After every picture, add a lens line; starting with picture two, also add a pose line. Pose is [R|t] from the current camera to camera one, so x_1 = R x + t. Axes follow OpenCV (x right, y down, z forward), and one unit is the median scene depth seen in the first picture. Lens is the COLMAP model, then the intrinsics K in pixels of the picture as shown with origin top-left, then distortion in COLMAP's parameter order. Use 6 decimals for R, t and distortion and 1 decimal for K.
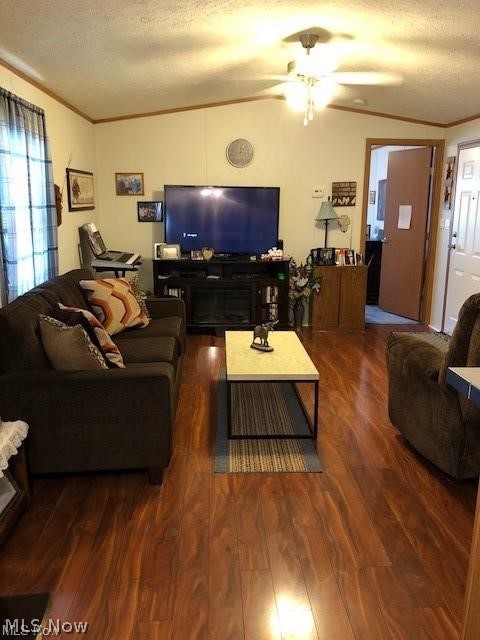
lens RADIAL K [[528.9, 0, 240.0], [0, 528.9, 320.0], [0, 0, 1]] dist [0.001703, 0.005223]
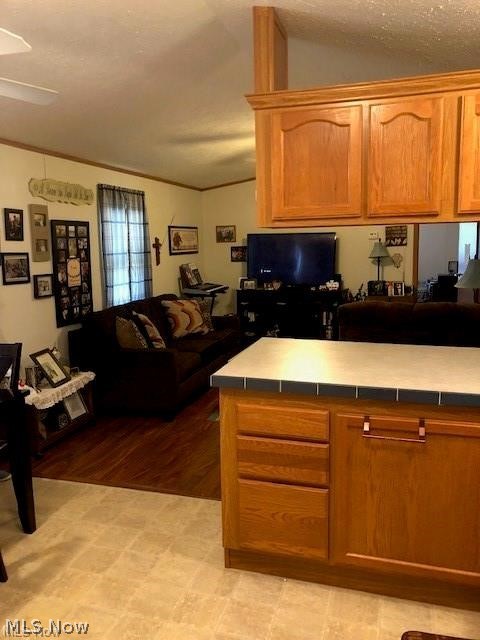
lens RADIAL K [[528.9, 0, 240.0], [0, 528.9, 320.0], [0, 0, 1]] dist [0.001703, 0.005223]
pose [[0.940293, 0.021526, -0.339684, 0.292000], [-0.047308, 0.996577, -0.067801, 0.049942], [0.337062, 0.079822, 0.938093, -0.229154]]
